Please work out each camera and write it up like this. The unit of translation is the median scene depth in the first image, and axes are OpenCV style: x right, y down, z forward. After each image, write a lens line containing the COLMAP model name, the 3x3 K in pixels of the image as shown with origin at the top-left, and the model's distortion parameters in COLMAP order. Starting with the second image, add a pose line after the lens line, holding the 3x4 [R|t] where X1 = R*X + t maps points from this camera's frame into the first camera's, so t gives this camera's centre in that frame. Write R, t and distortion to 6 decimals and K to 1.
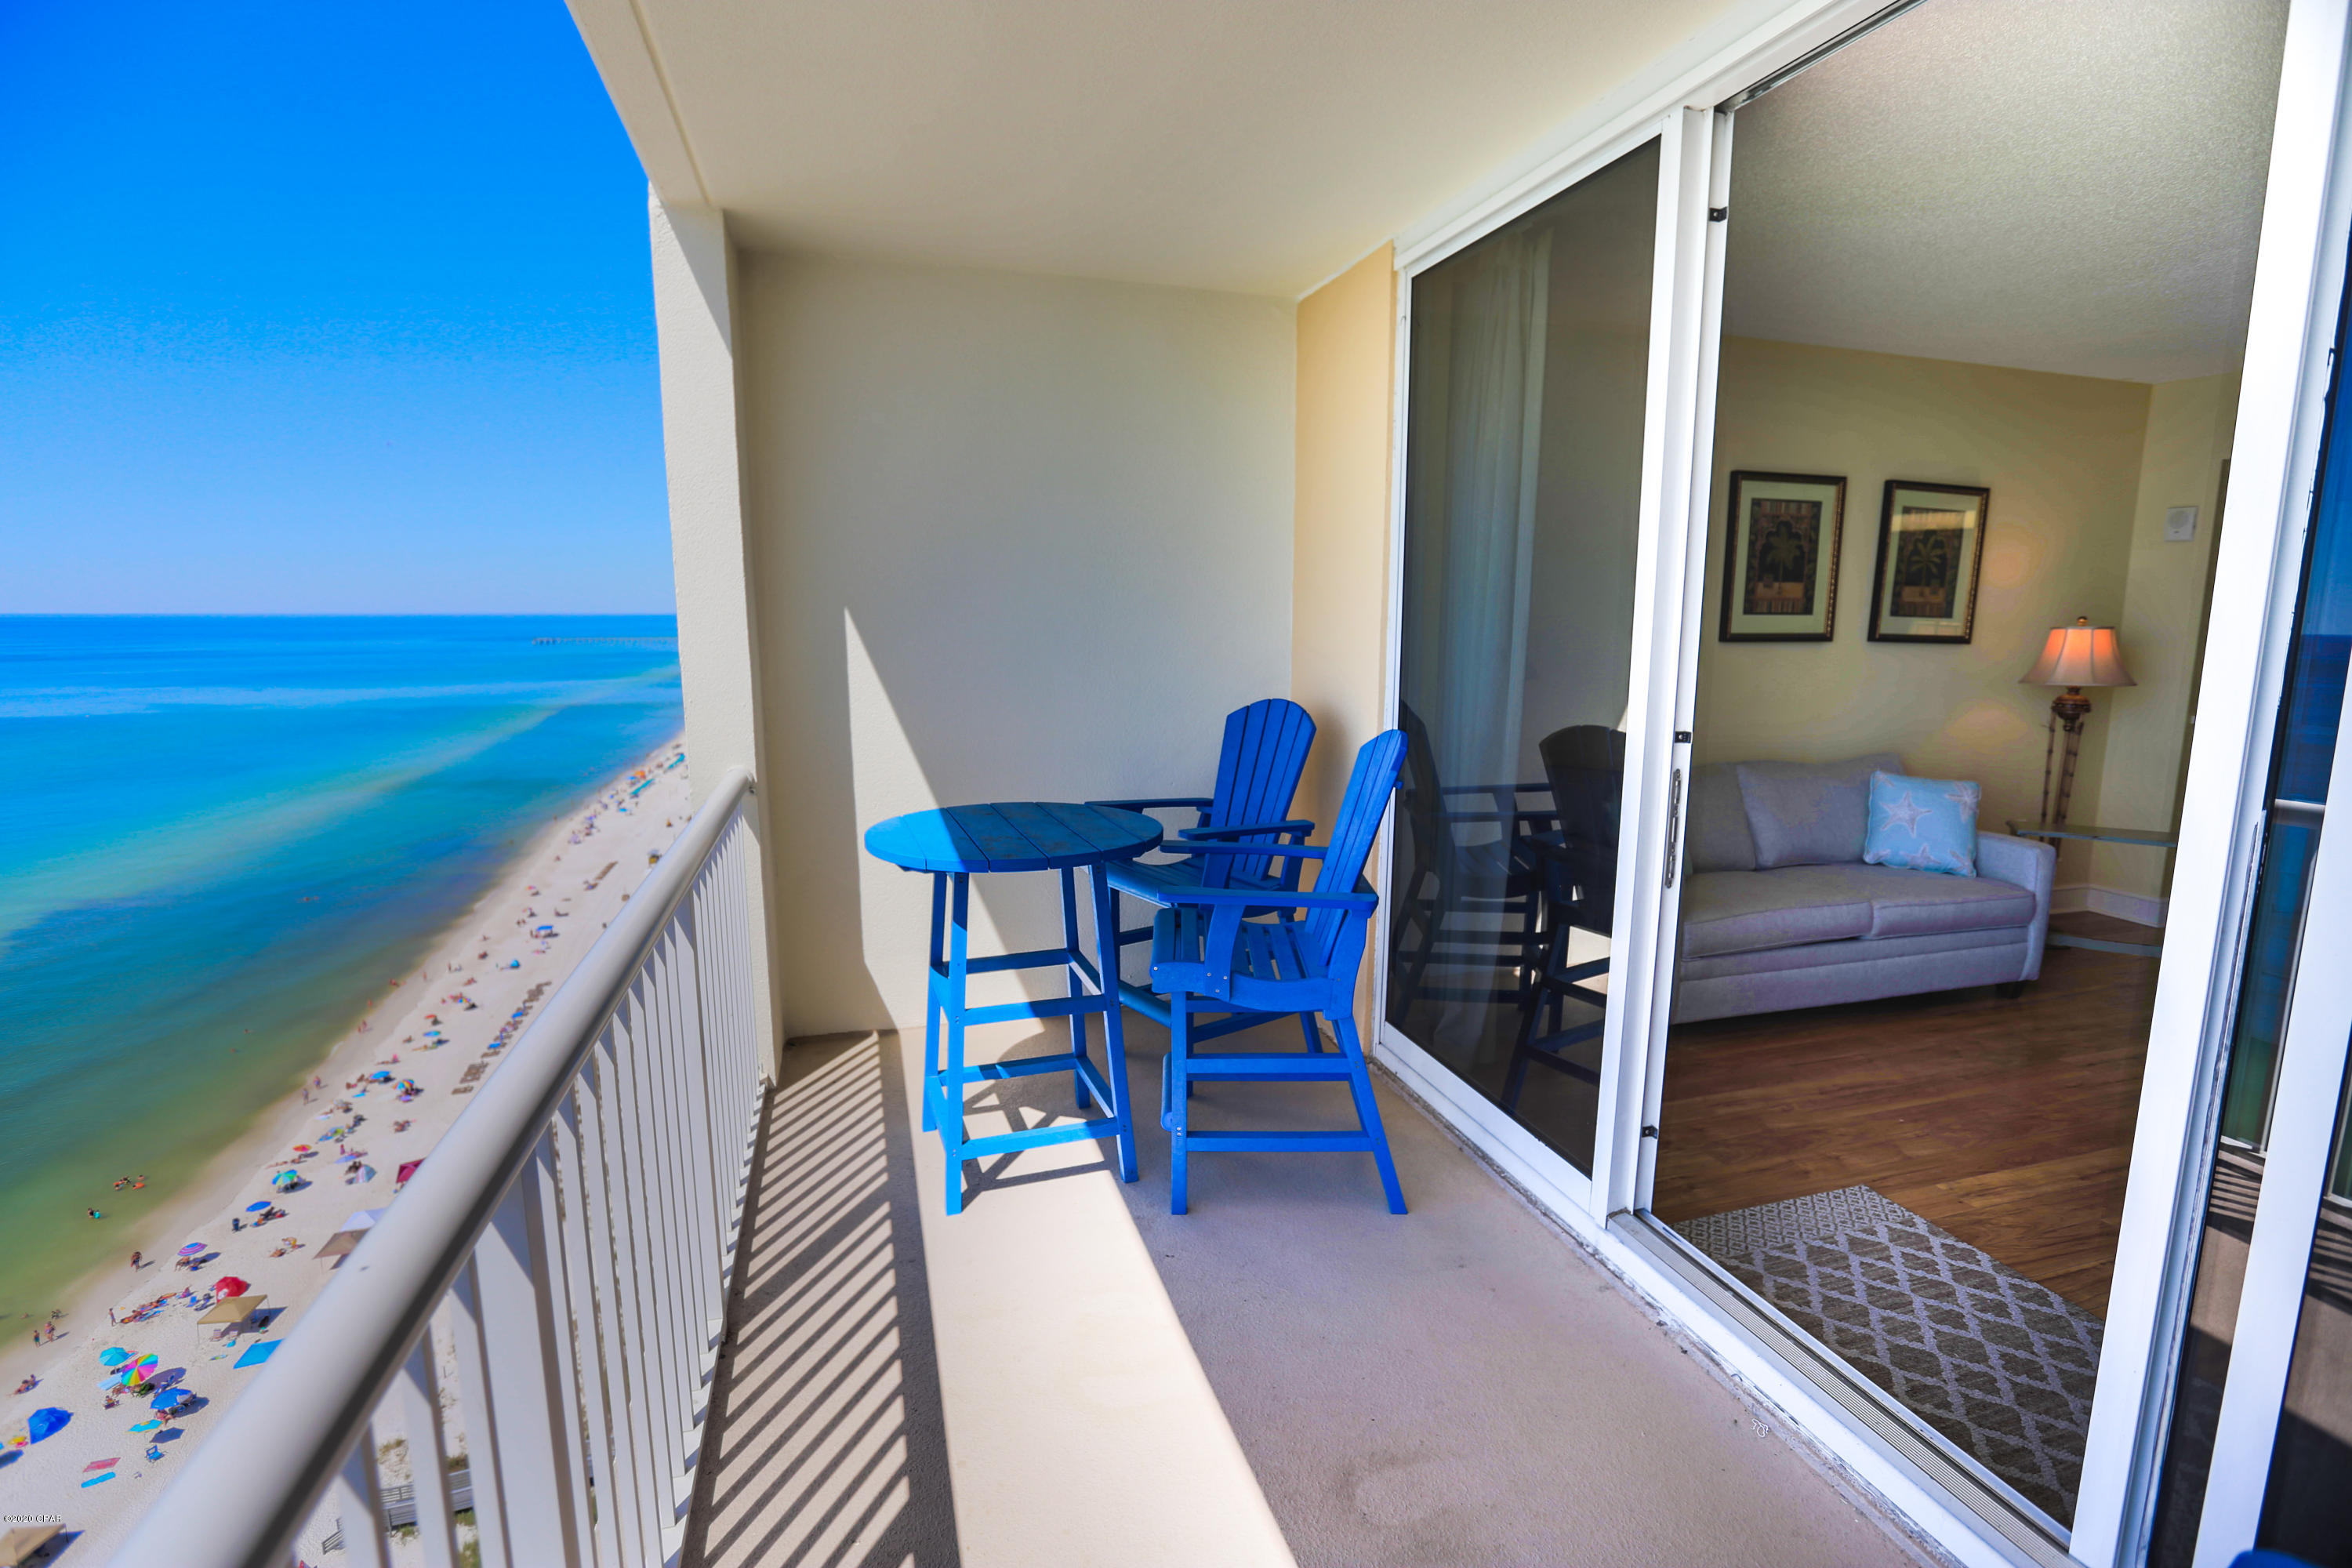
lens RADIAL K [[1117.2, 0, 1205.2], [0, 1117.2, 776.8], [0, 0, 1]] dist [-0.074515, 0.031744]
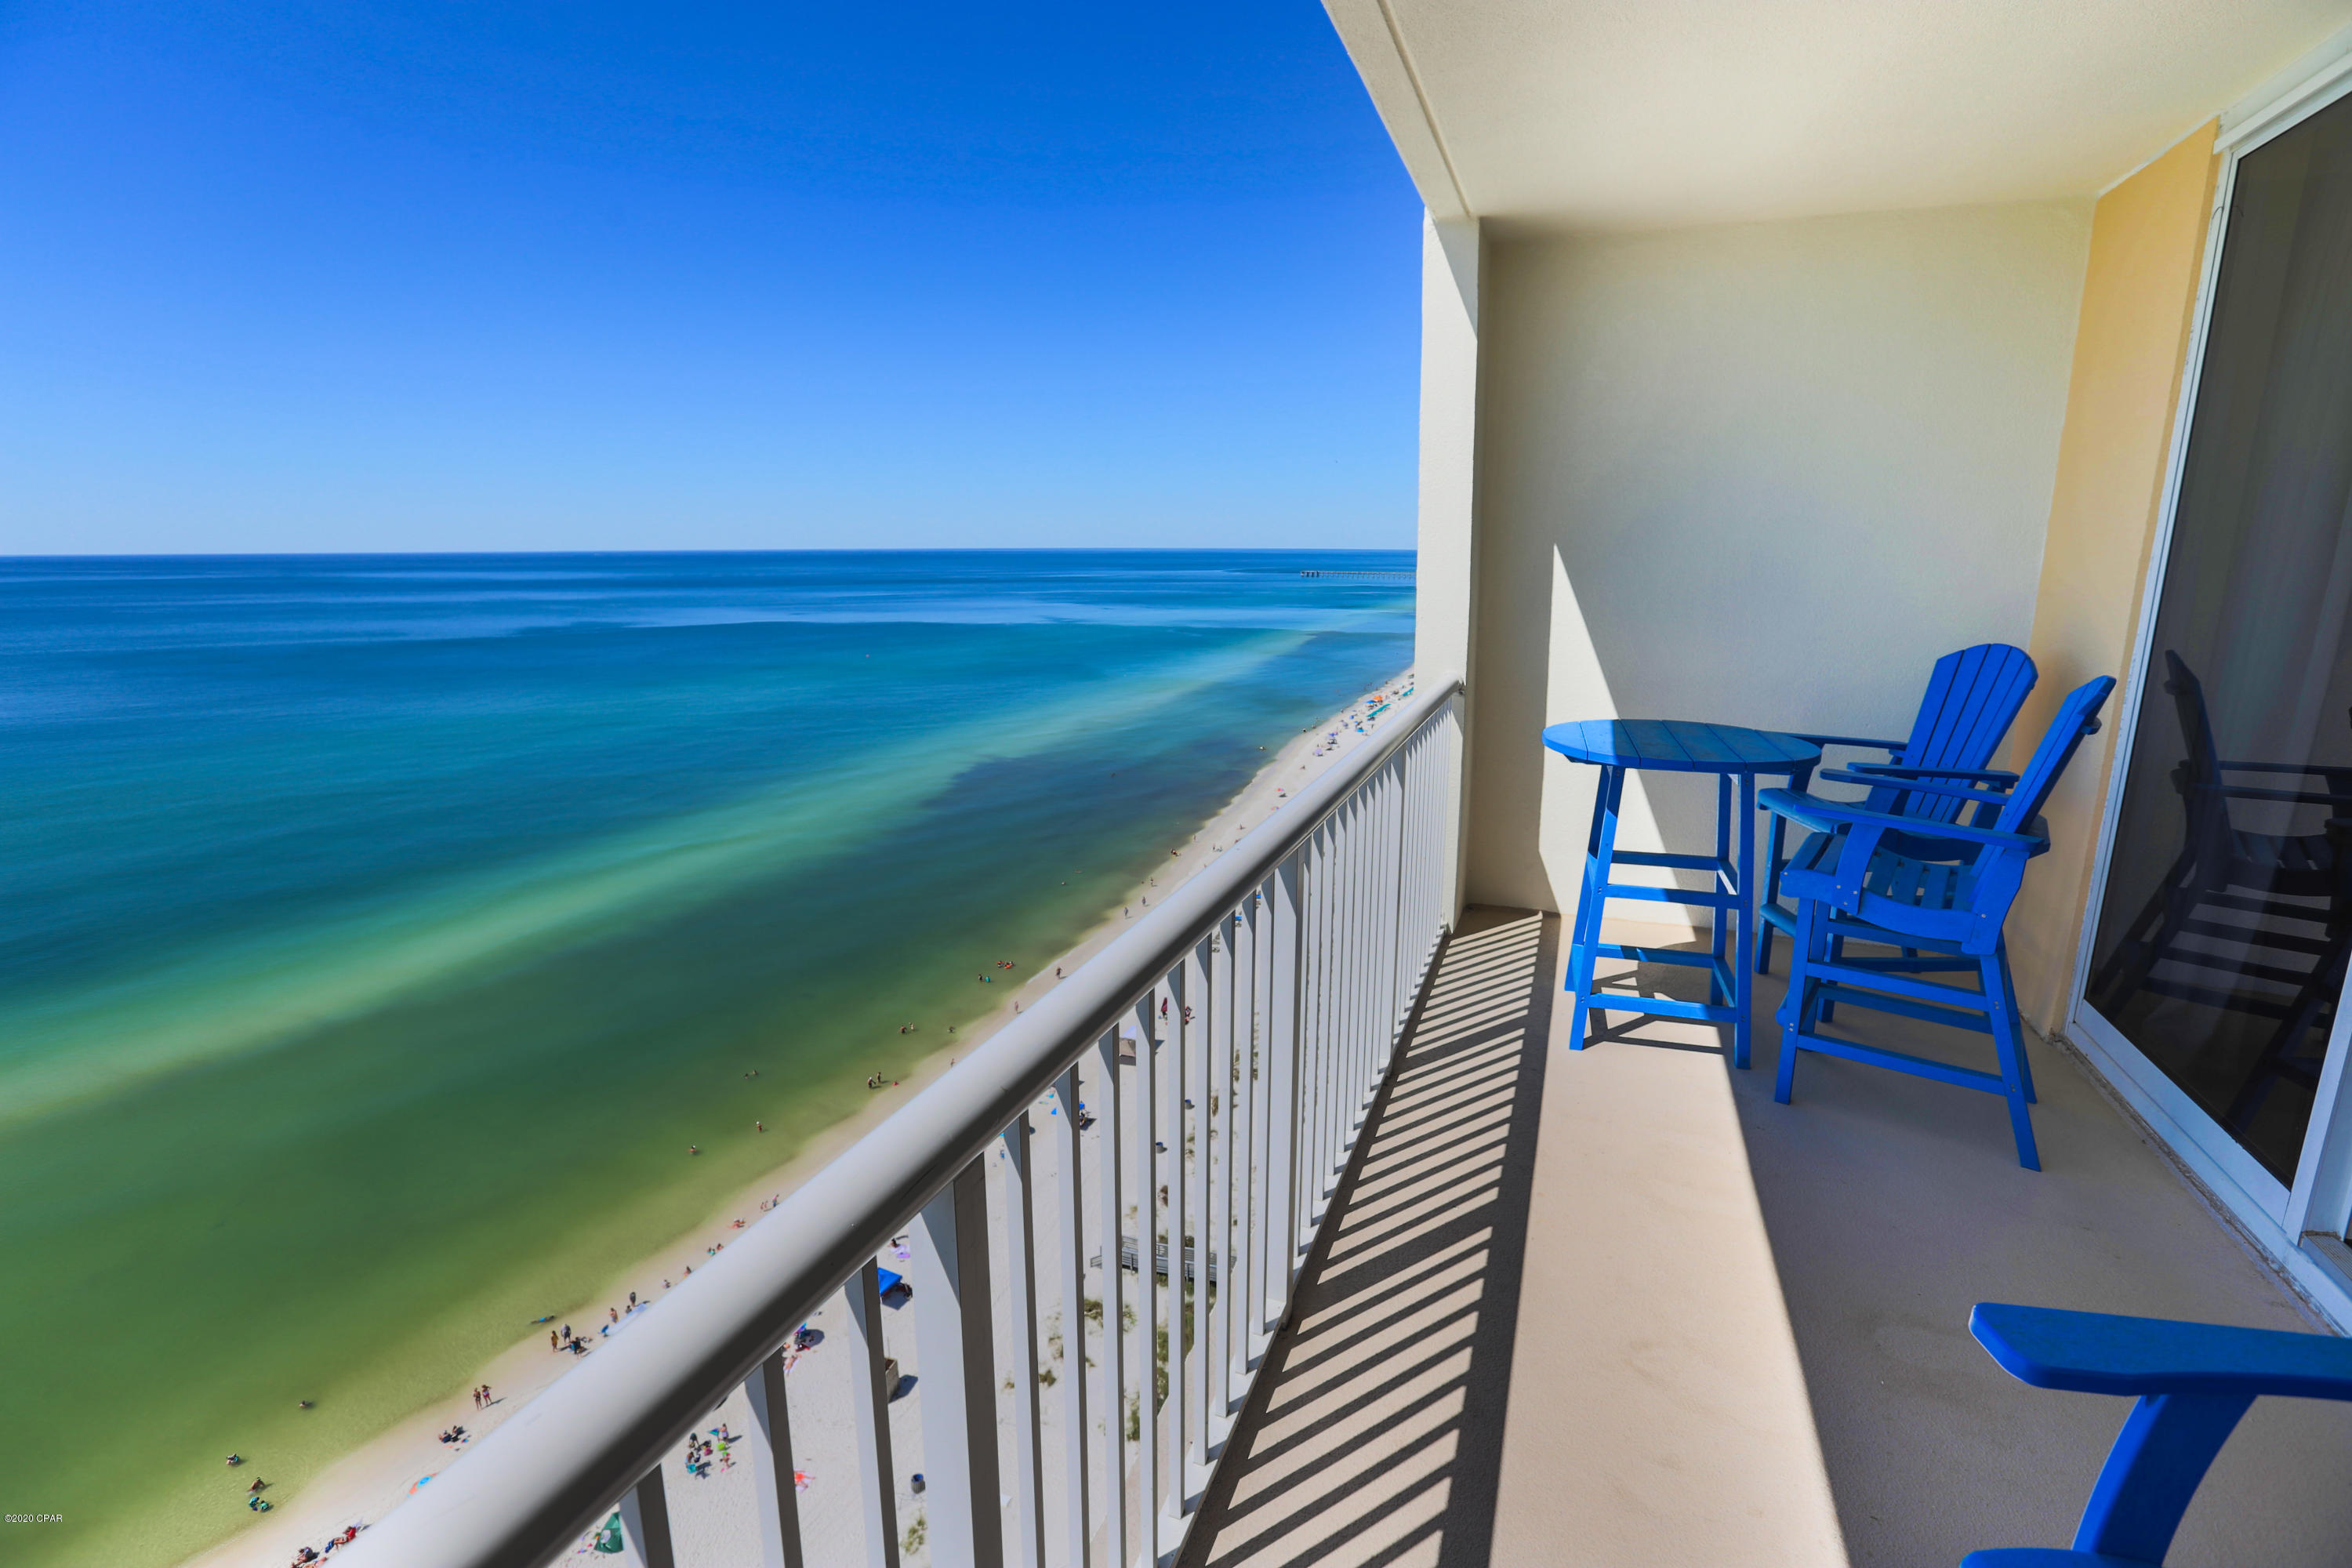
lens RADIAL K [[1114.8, 0, 1186.0], [0, 1114.8, 788.5], [0, 0, 1]] dist [0.000883, 0.001374]
pose [[0.795155, 0.130788, -0.592135, 0.106194], [-0.094526, 0.991261, 0.092009, 0.034937], [0.598994, -0.017190, 0.800569, -0.209037]]
